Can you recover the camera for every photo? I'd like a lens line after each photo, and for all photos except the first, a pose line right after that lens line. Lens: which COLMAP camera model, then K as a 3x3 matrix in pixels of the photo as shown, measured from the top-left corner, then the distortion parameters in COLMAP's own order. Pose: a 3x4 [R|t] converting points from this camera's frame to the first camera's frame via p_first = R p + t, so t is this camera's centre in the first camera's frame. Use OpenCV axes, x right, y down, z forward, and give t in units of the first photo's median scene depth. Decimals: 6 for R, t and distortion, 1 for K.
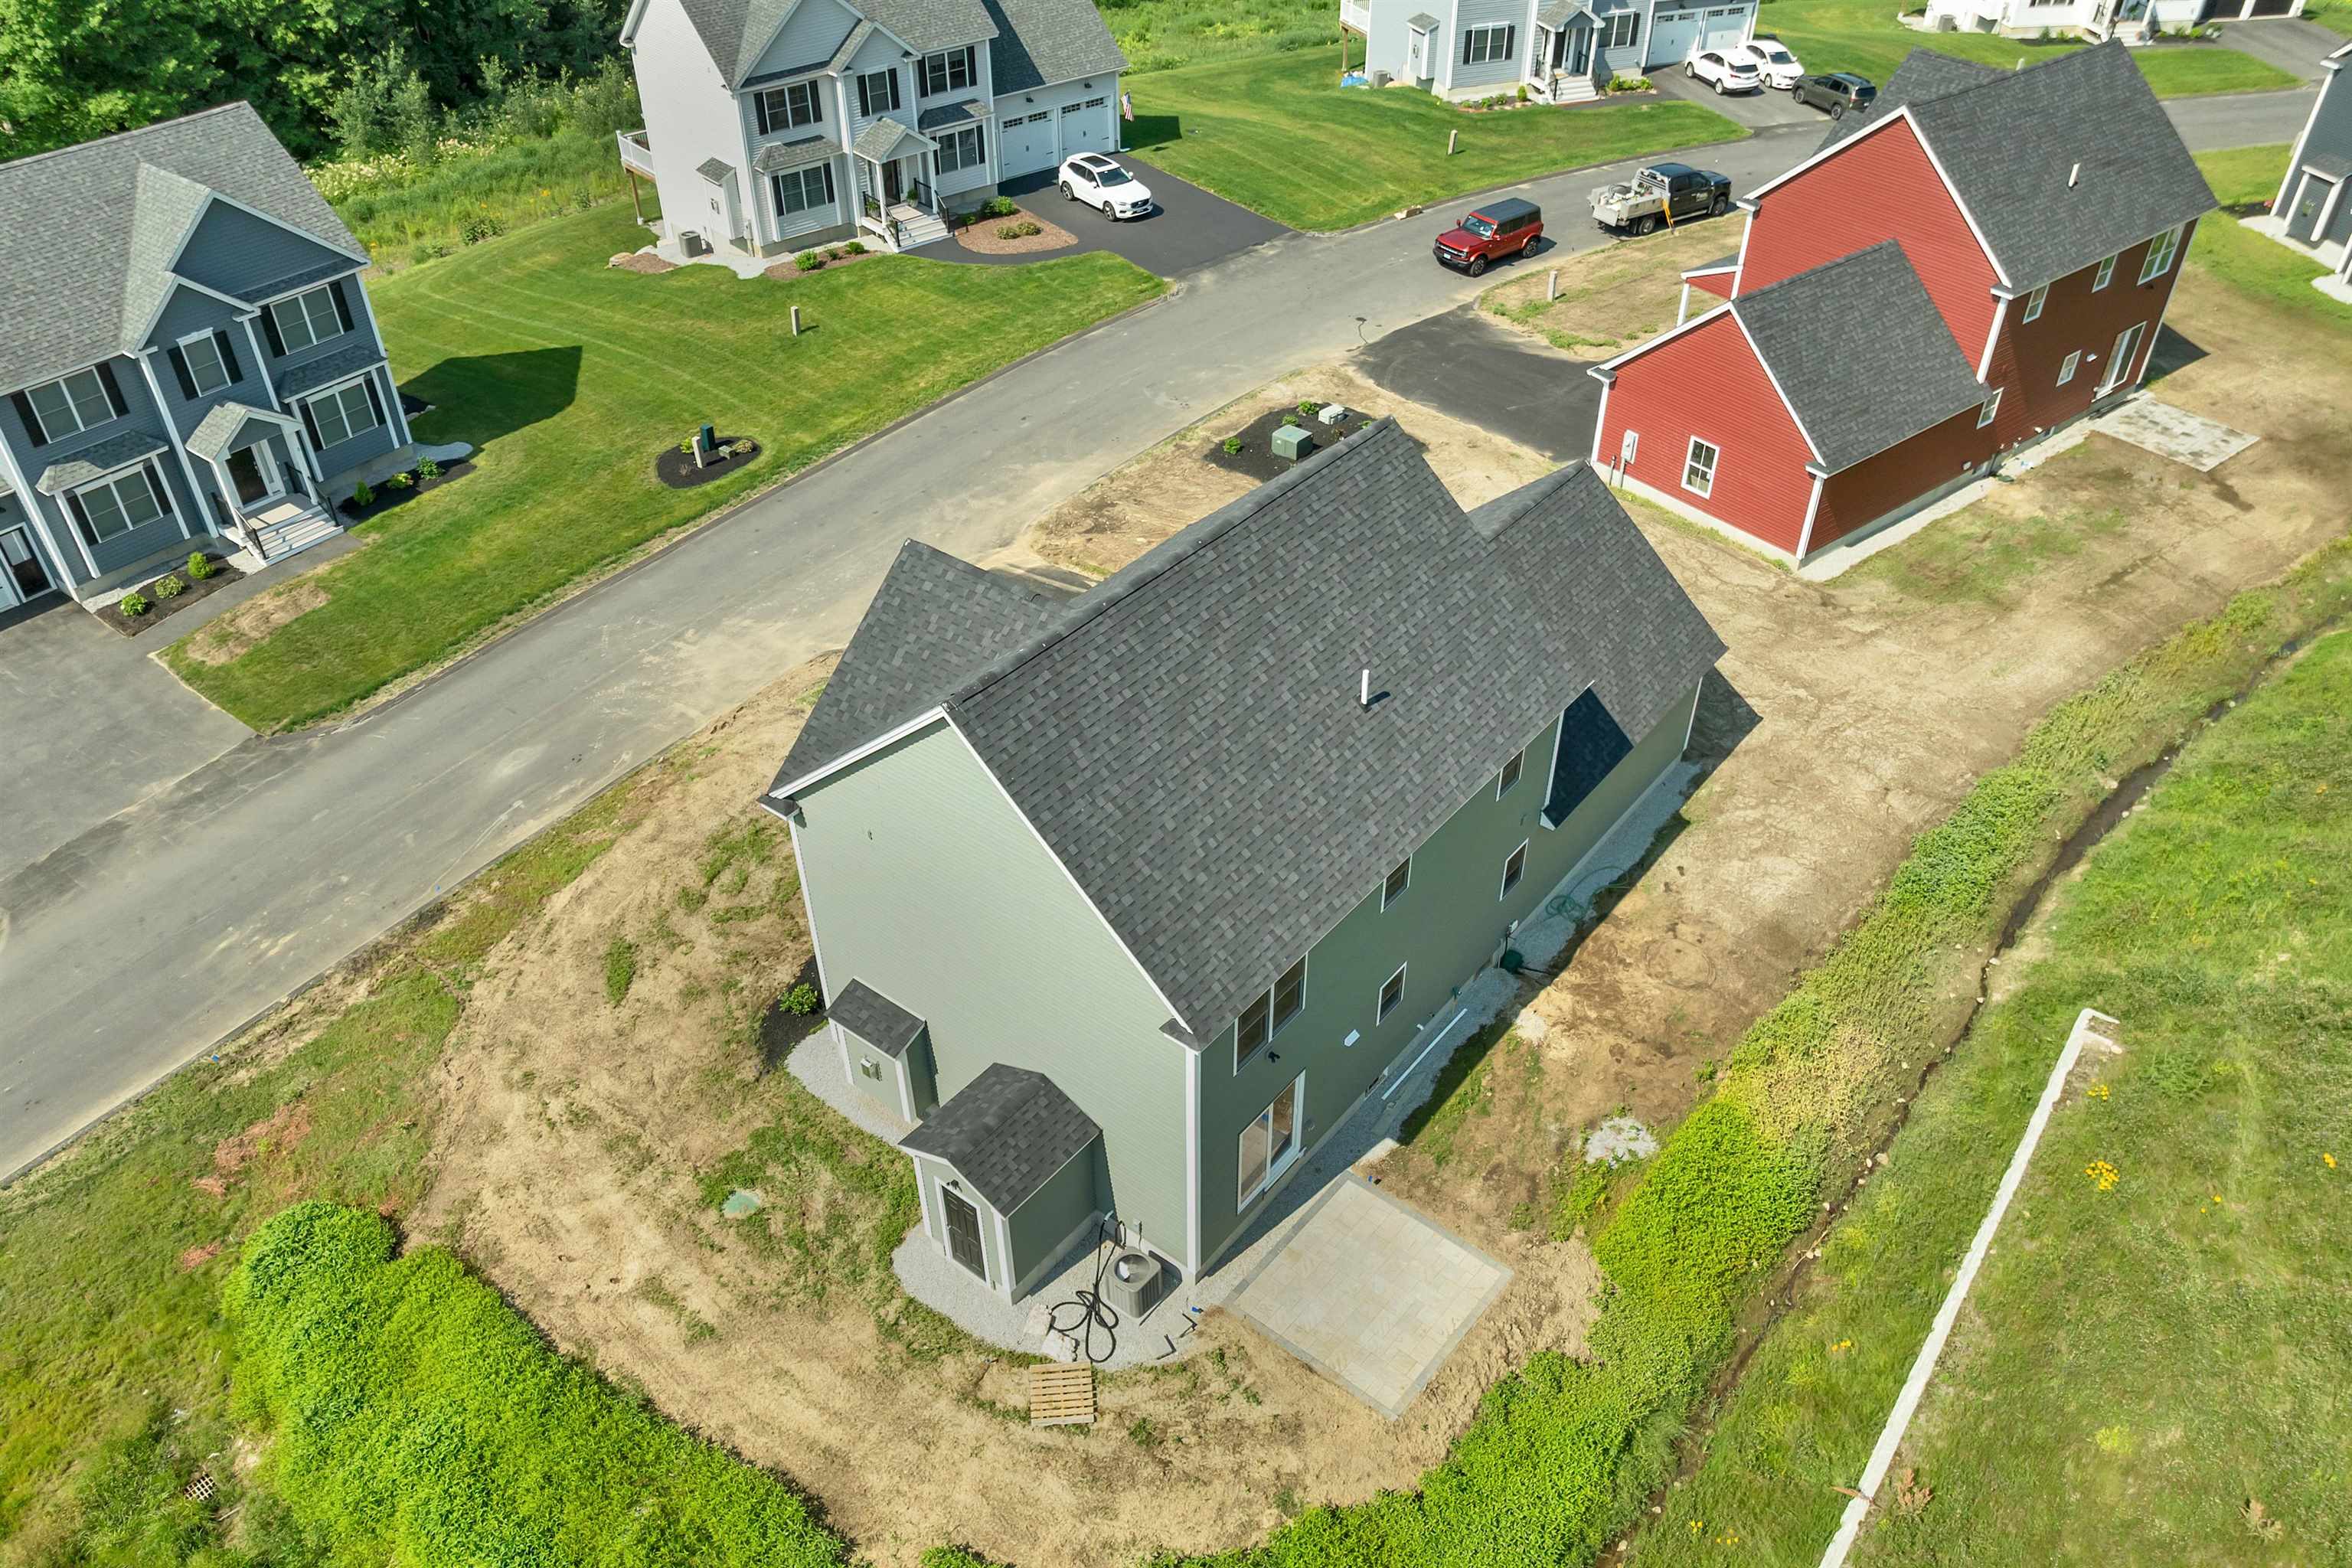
lens RADIAL K [[1685.4, 0, 1187.0], [0, 1685.4, 874.3], [0, 0, 1]] dist [-0.041125, 0.006726]
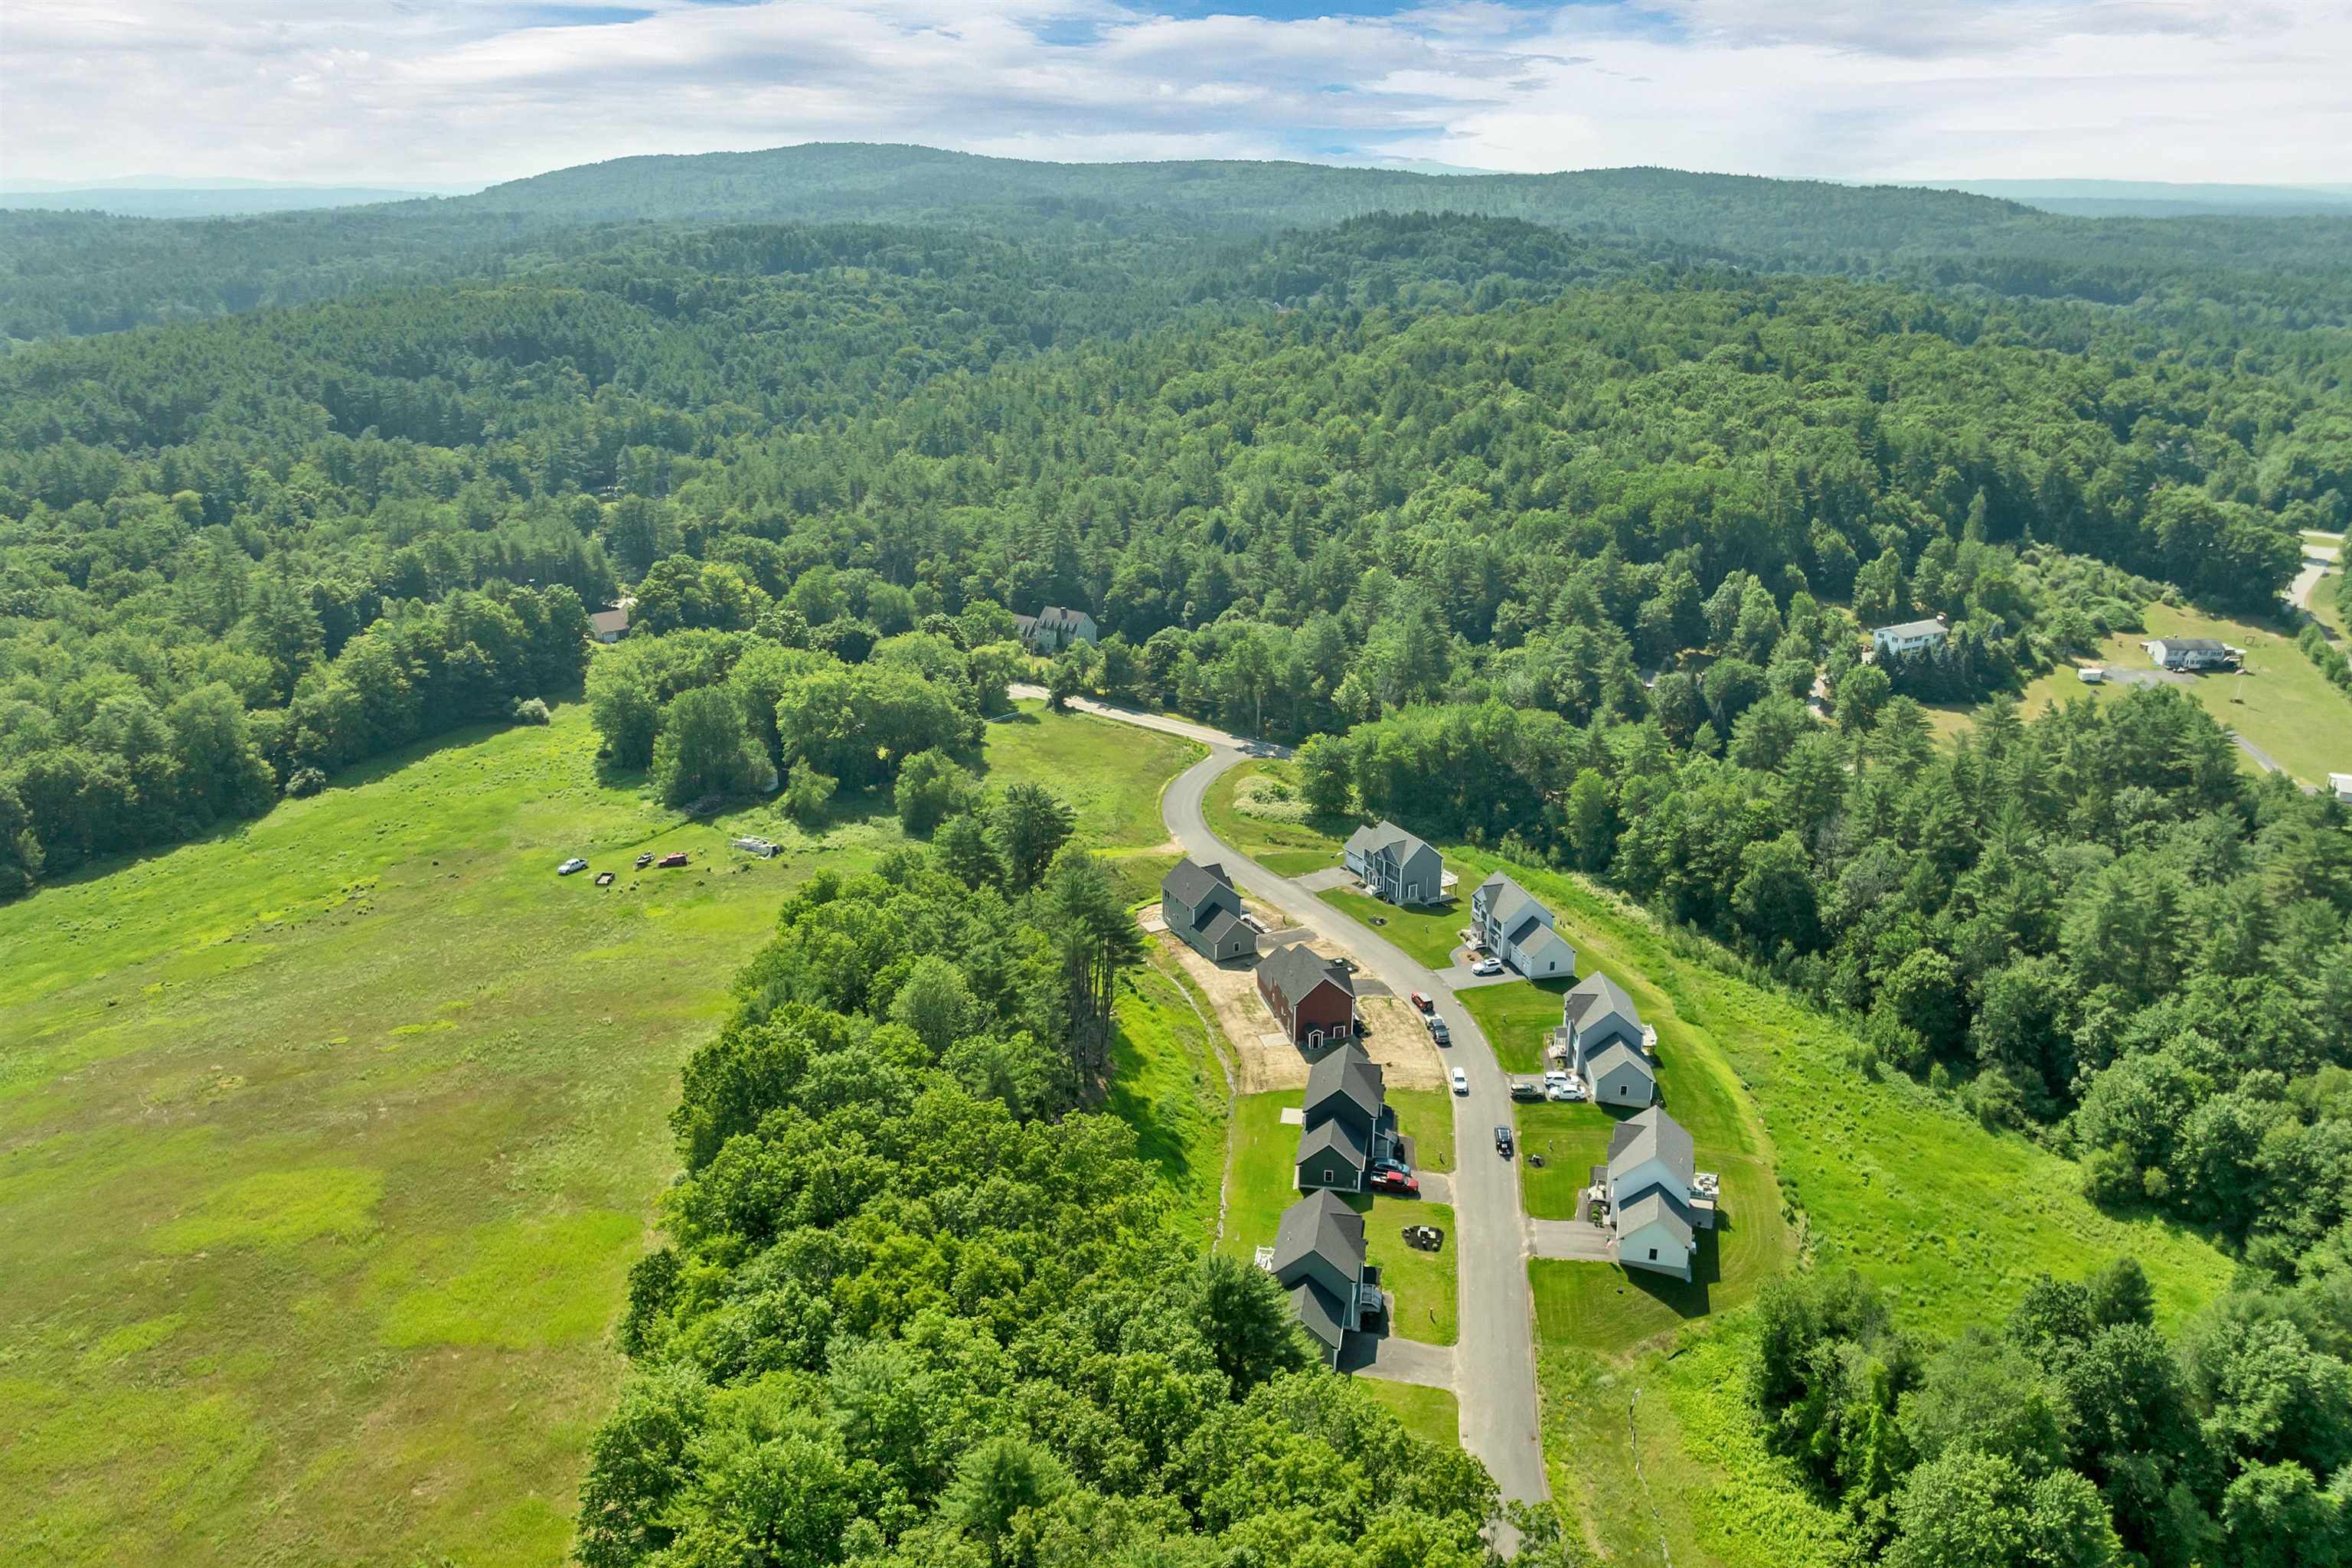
lens RADIAL K [[1696.2, 0, 1183.5], [0, 1696.2, 801.6], [0, 0, 1]] dist [-0.044594, 0.009100]
pose [[-0.410039, 0.321387, -0.853568, 6.051687], [-0.588458, 0.621796, 0.516804, -3.970289], [0.696840, 0.714199, -0.065838, 0.919787]]
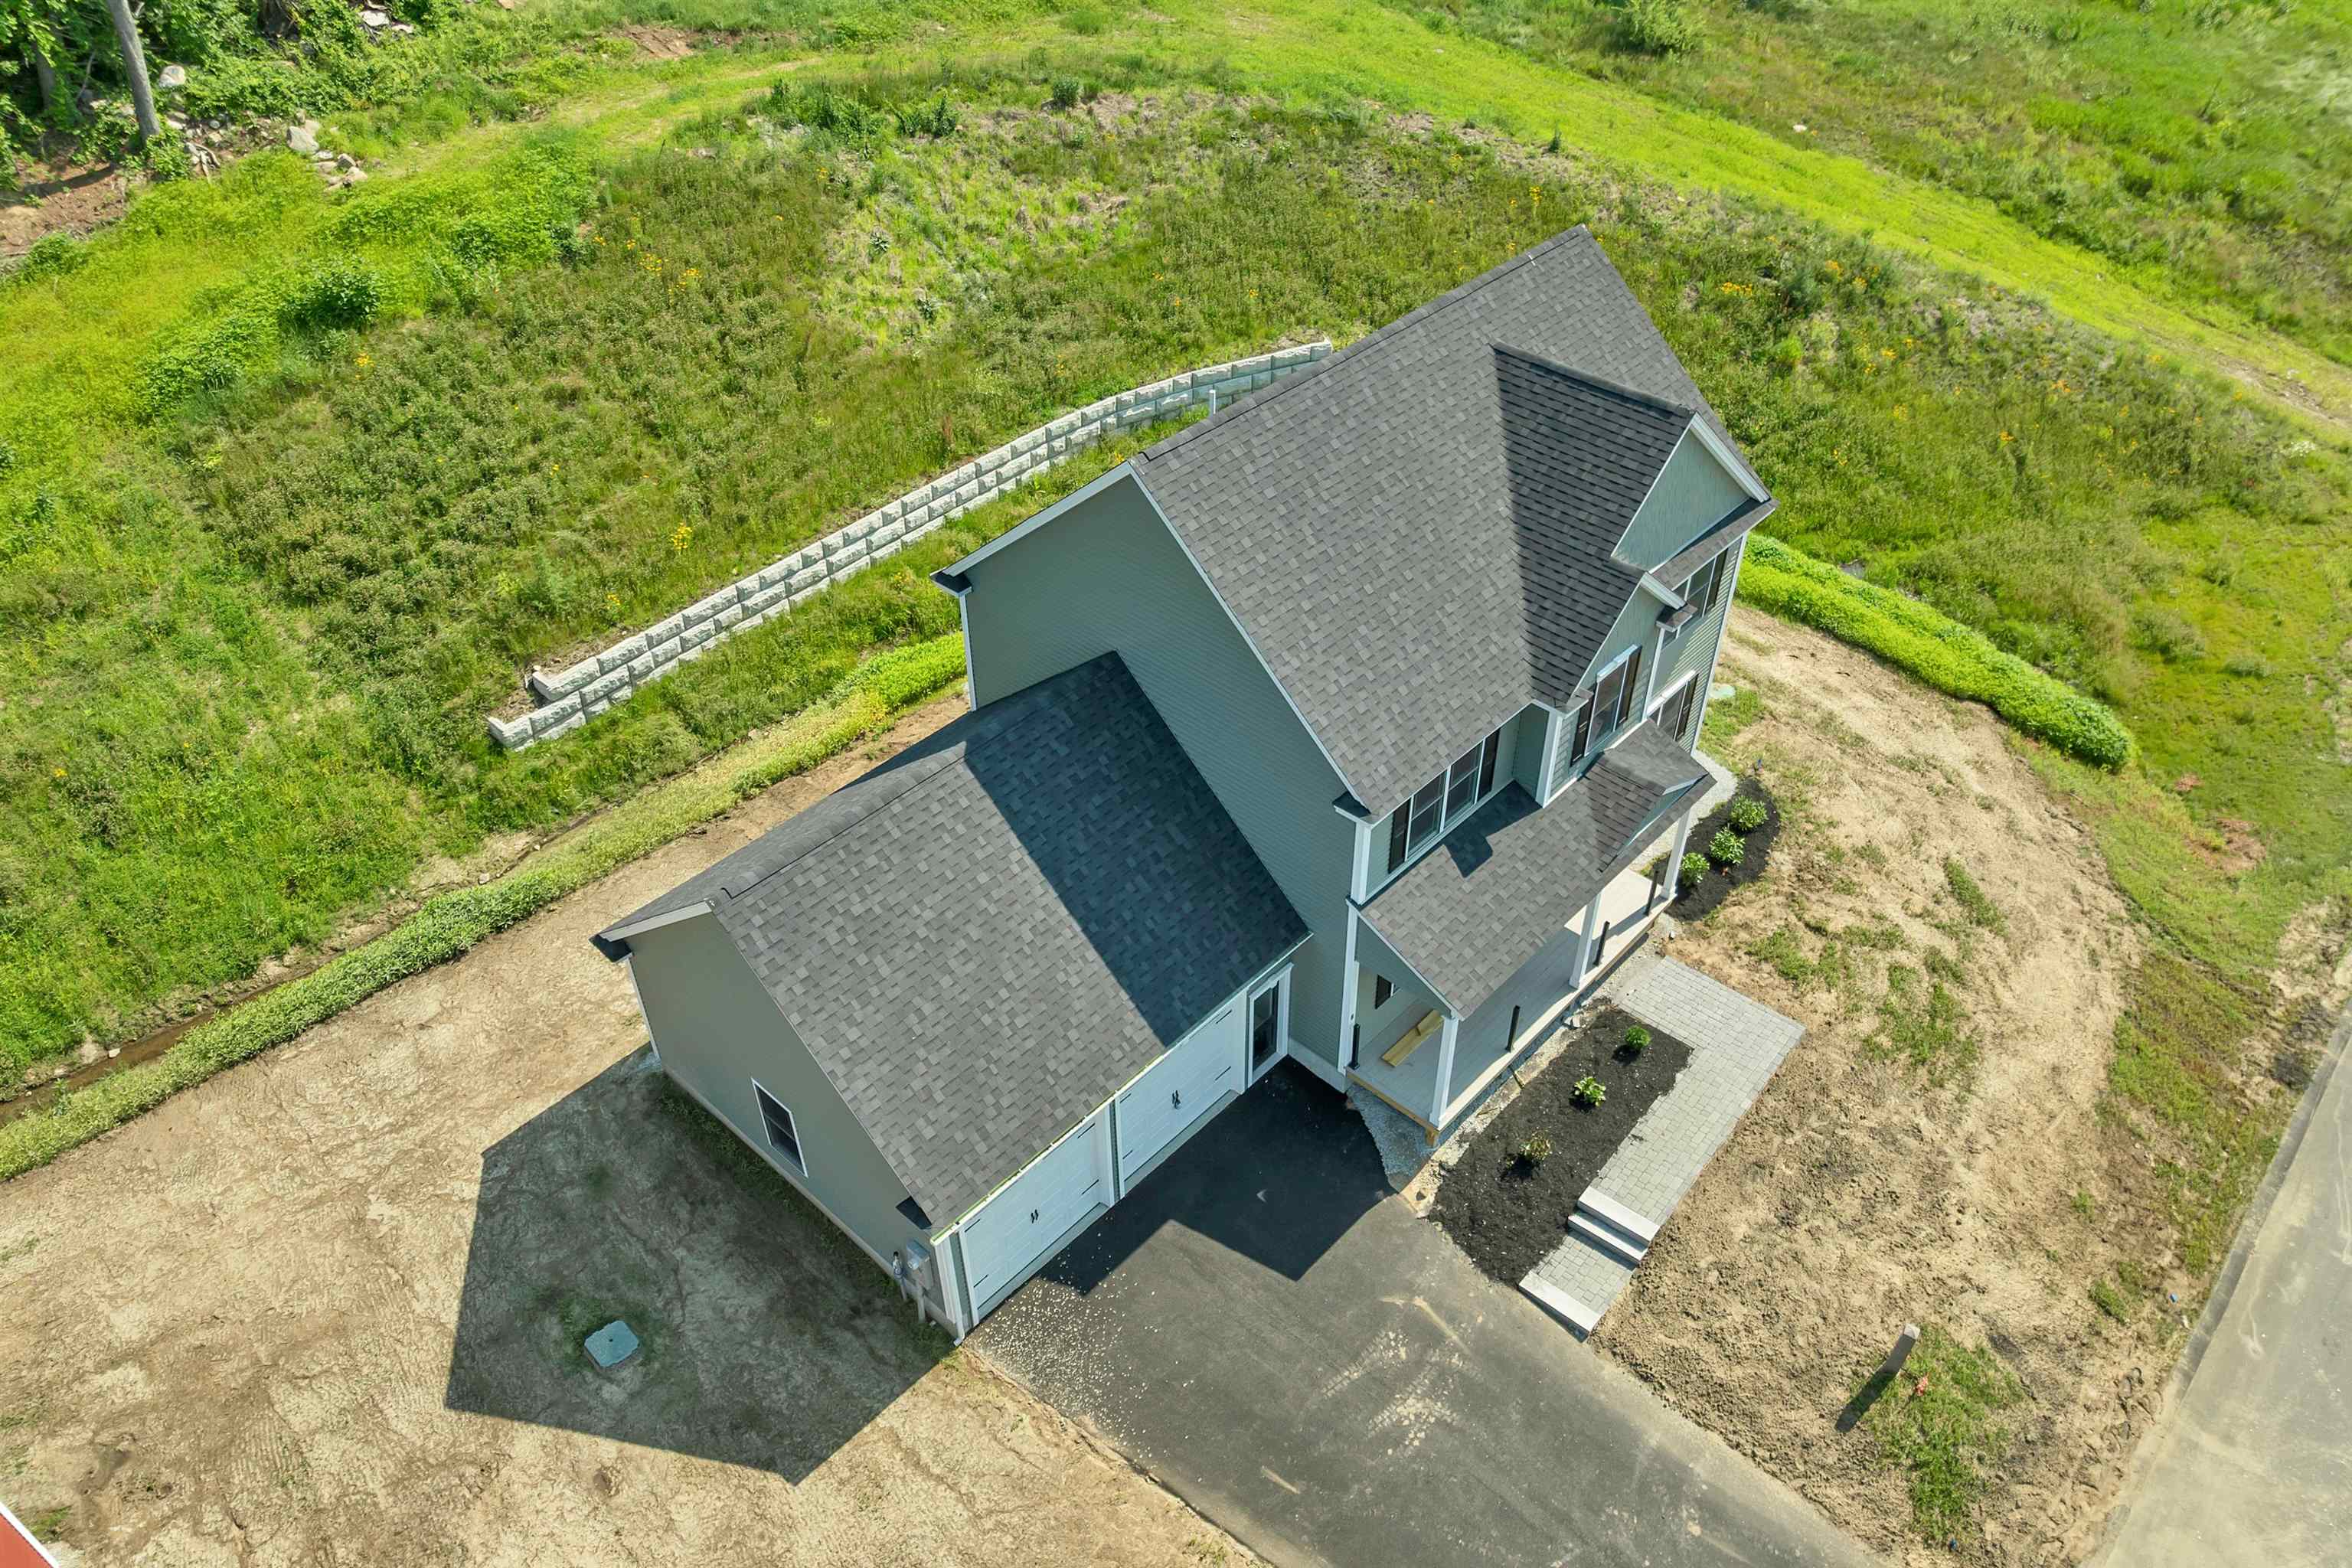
lens RADIAL K [[1696.2, 0, 1183.5], [0, 1696.2, 801.6], [0, 0, 1]] dist [-0.044594, 0.009100]
pose [[-0.996511, -0.046194, 0.069514, 0.028137], [0.061260, 0.160850, 0.985076, -0.800452], [-0.056686, 0.985897, -0.157459, 1.008810]]
